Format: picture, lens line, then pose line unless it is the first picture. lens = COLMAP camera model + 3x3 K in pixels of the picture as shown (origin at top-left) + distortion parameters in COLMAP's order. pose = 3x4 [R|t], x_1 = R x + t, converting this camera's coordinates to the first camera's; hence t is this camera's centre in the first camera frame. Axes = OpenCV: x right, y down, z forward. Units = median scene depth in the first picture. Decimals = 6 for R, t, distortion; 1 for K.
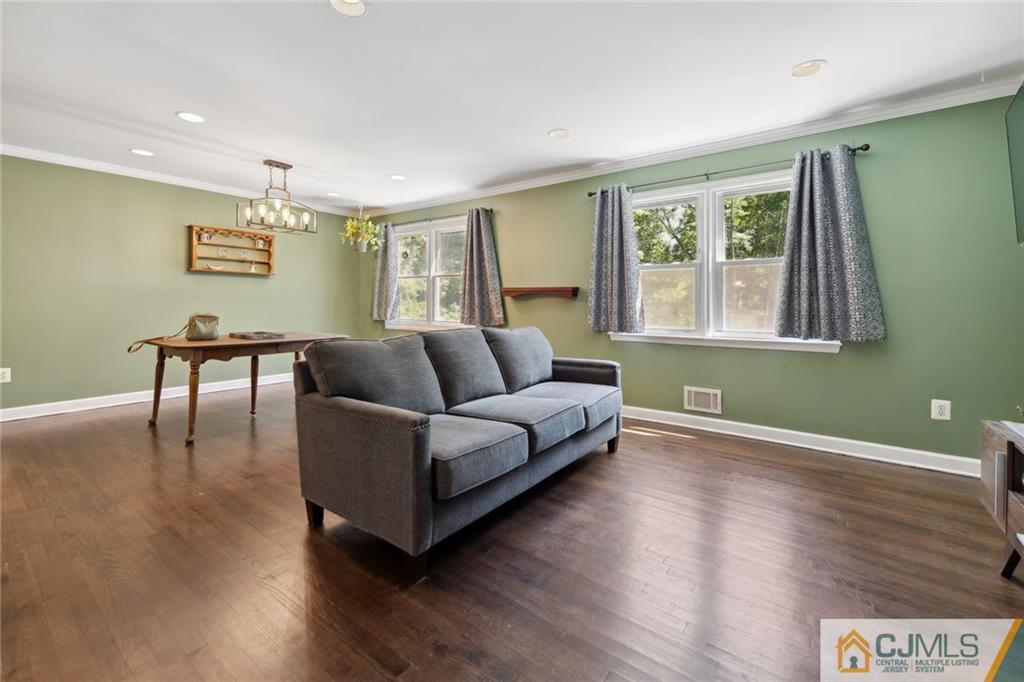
lens RADIAL K [[415.6, 0, 513.0], [0, 415.6, 309.3], [0, 0, 1]] dist [-0.000242, -0.000033]
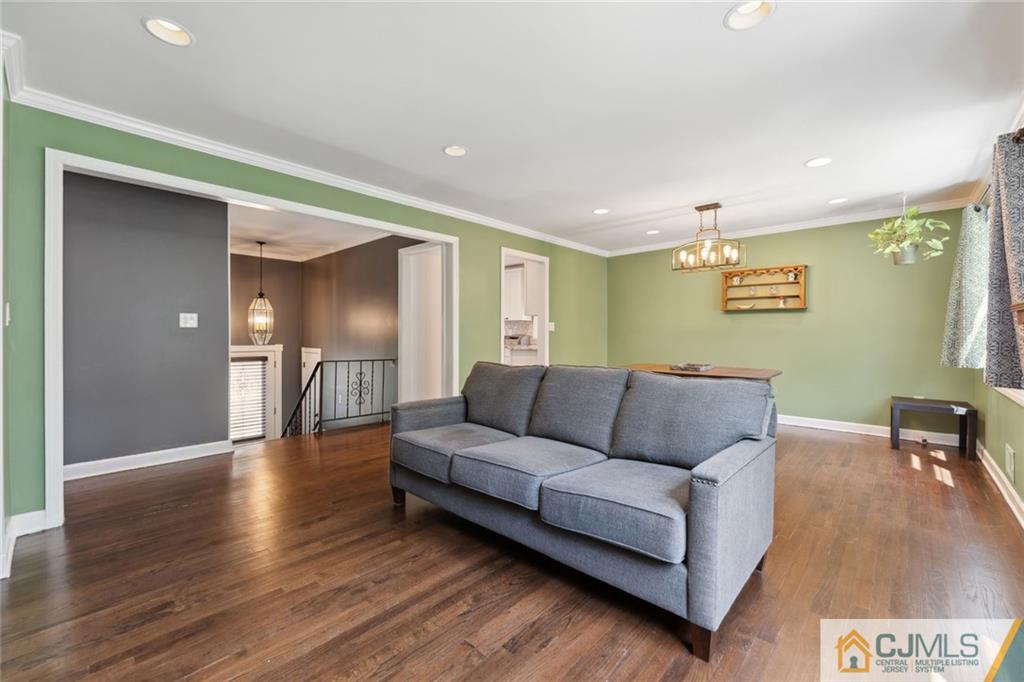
lens RADIAL K [[427.2, 0, 510.8], [0, 427.2, 332.8], [0, 0, 1]] dist [-0.000296, -0.000115]
pose [[-0.081227, -0.012315, -0.996620, 0.514382], [-0.021117, 0.999720, -0.010633, -0.007782], [0.996472, 0.020181, -0.081464, 0.563131]]
